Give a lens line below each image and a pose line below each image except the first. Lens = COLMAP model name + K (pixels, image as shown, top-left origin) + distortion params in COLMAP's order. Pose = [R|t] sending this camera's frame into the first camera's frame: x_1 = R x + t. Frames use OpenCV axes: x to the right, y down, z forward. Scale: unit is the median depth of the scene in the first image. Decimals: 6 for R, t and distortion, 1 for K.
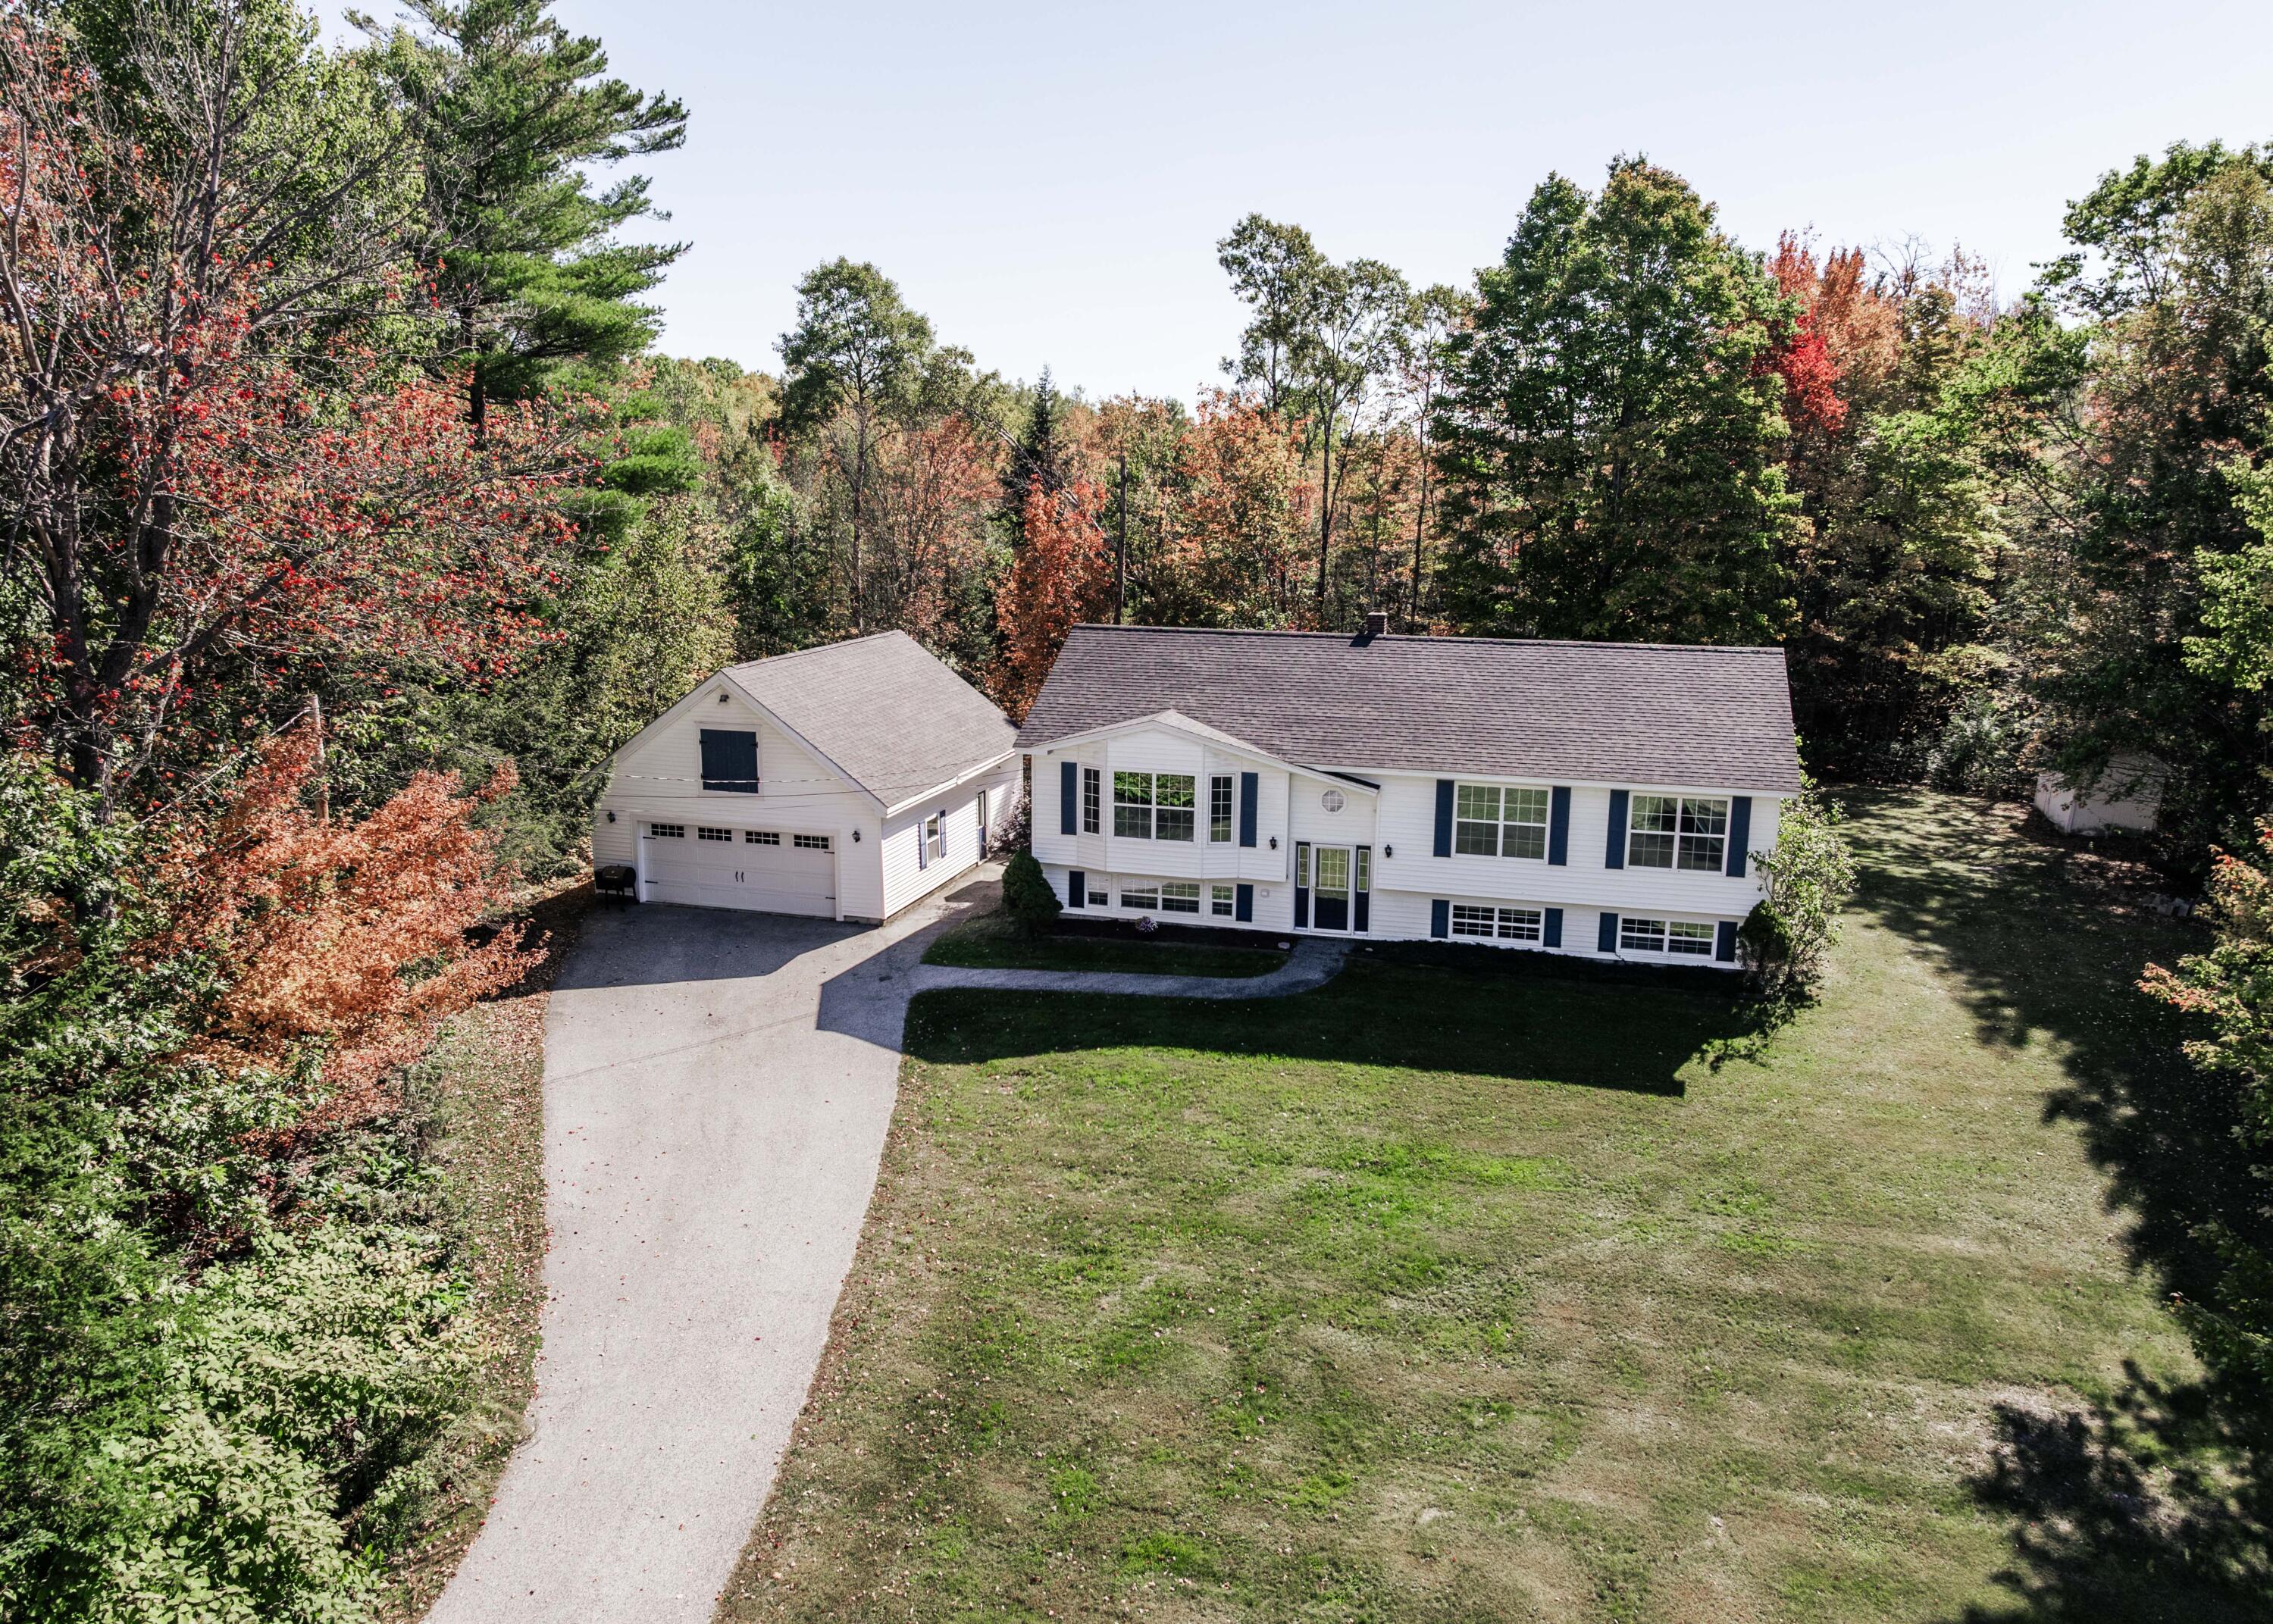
lens RADIAL K [[1601.5, 0, 1128.4], [0, 1601.5, 803.2], [0, 0, 1]] dist [-0.040940, -0.003730]
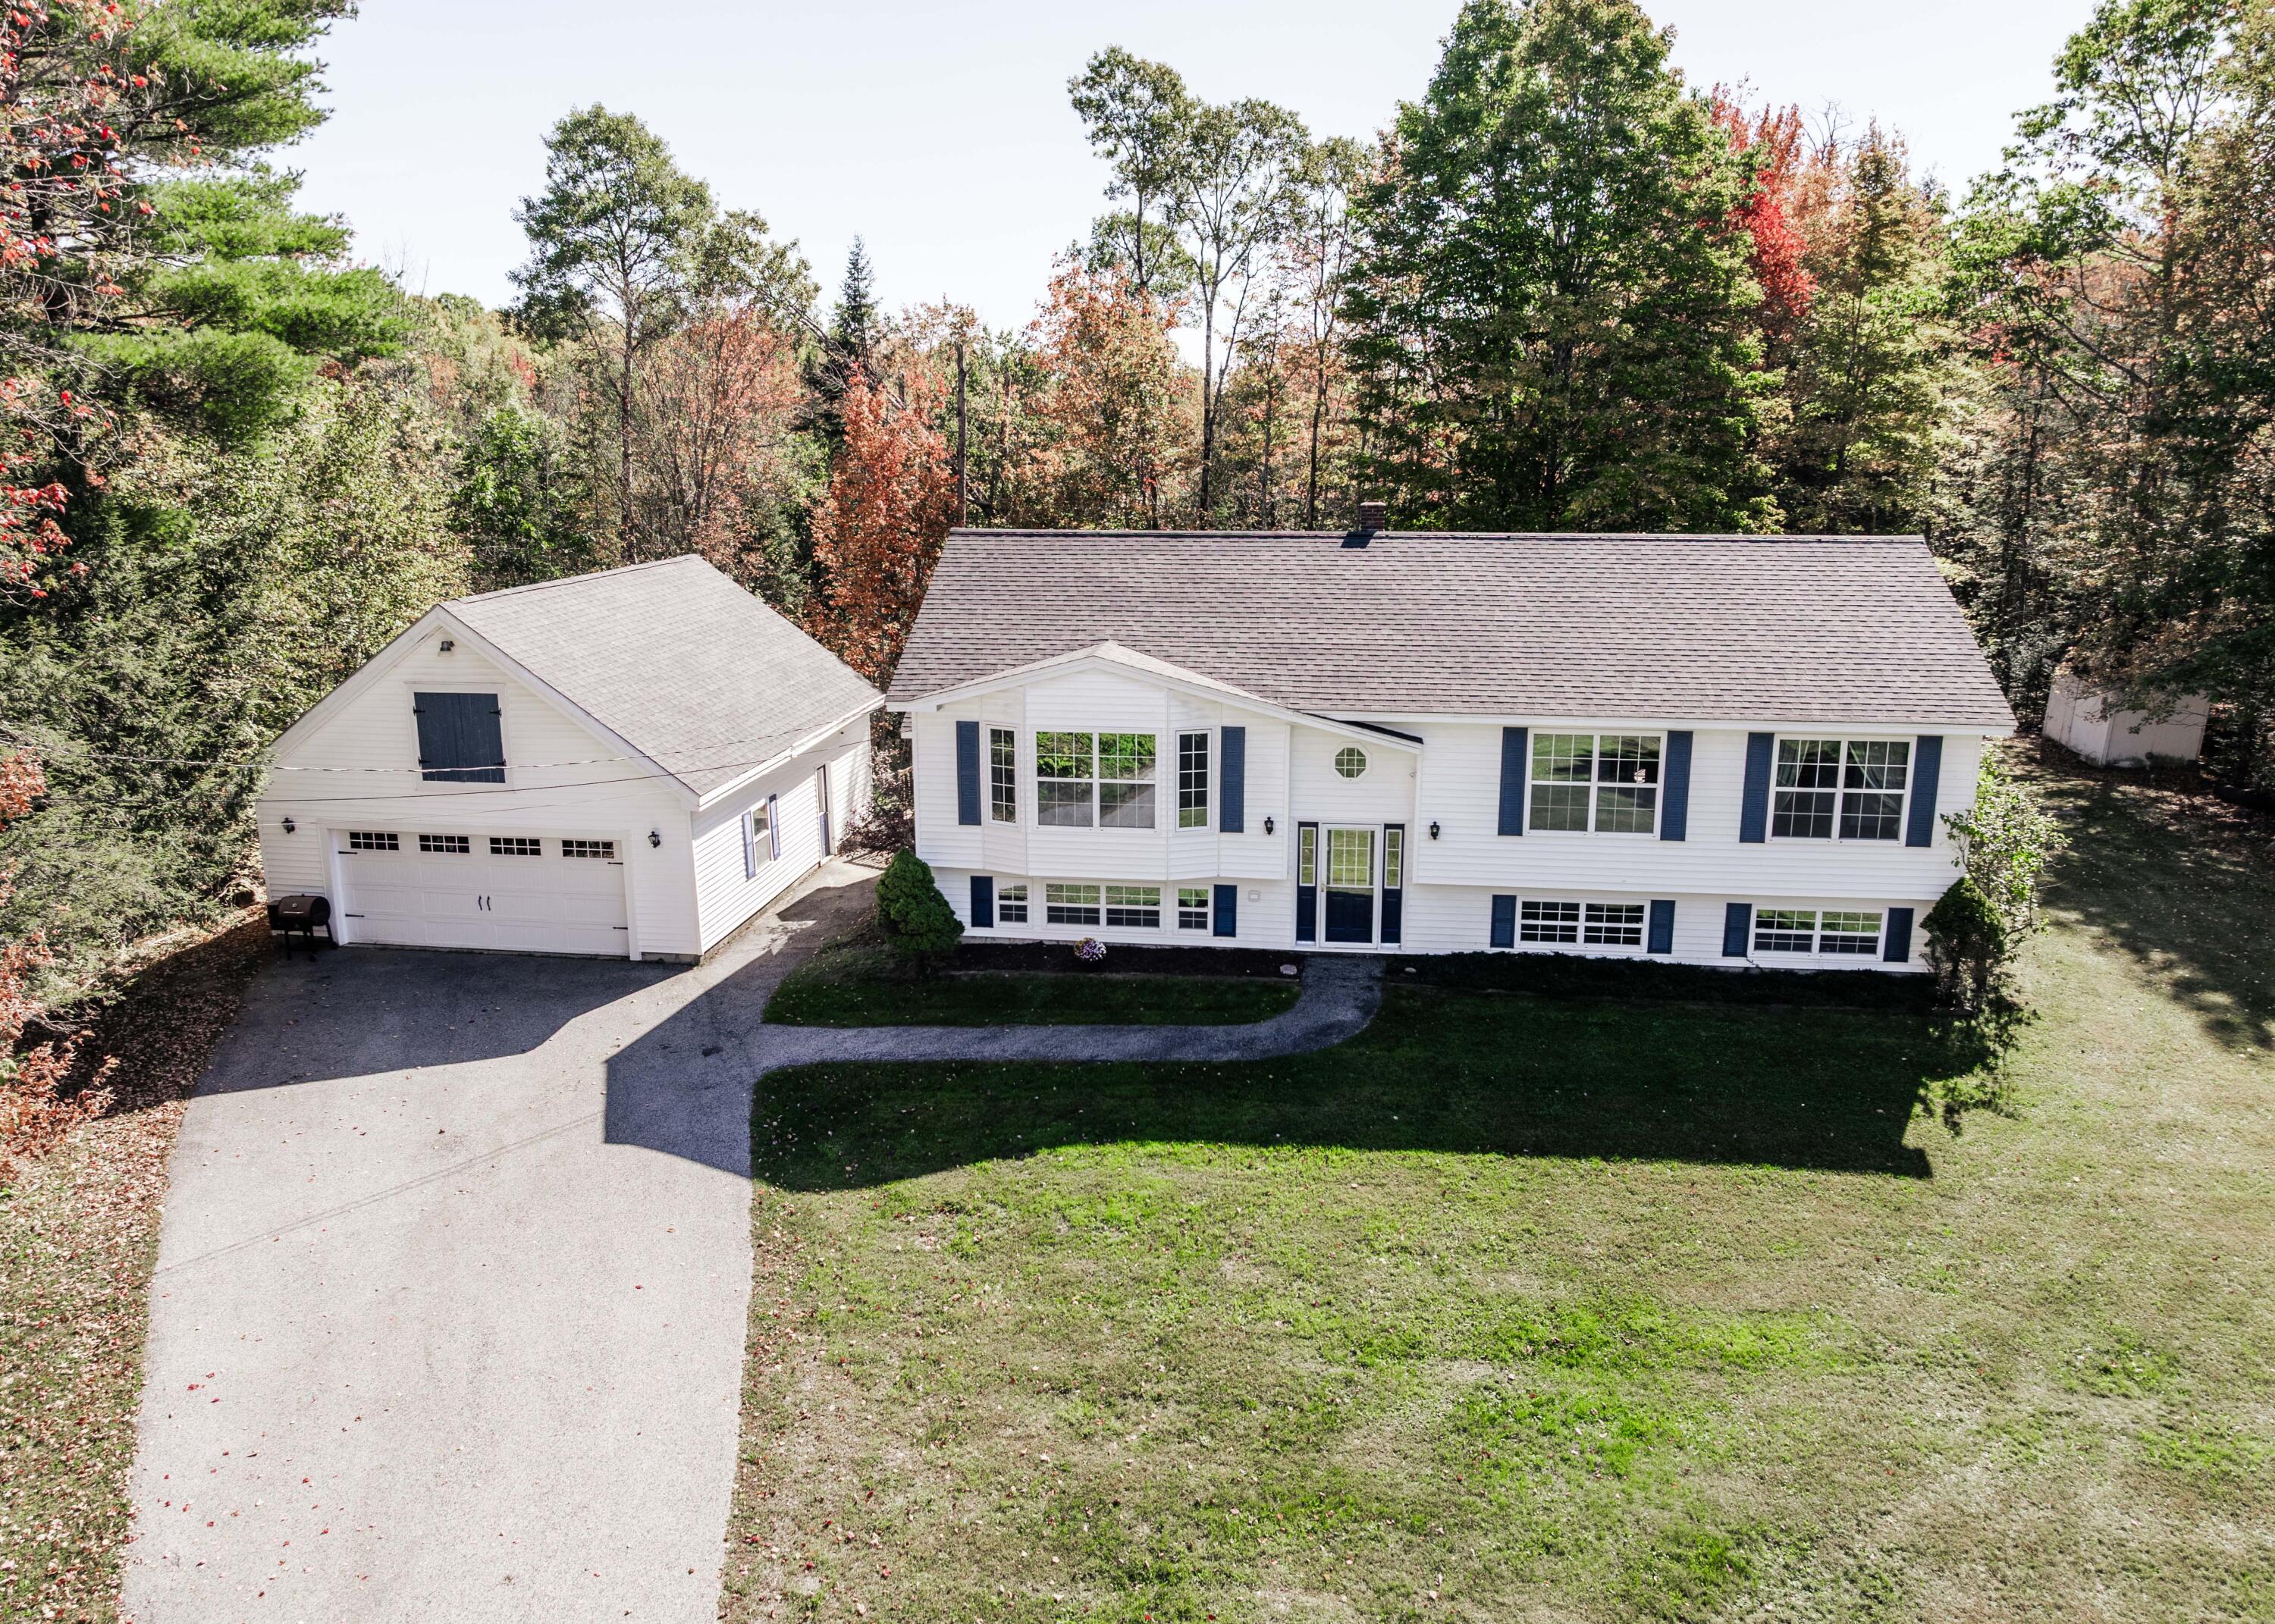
lens RADIAL K [[1602.8, 0, 1129.4], [0, 1602.8, 803.2], [0, 0, 1]] dist [-0.040940, -0.003730]
pose [[0.990200, -0.041501, 0.133347, -0.062492], [0.038215, 0.998902, 0.027109, -0.006107], [-0.134326, -0.021748, 0.990699, 0.308431]]
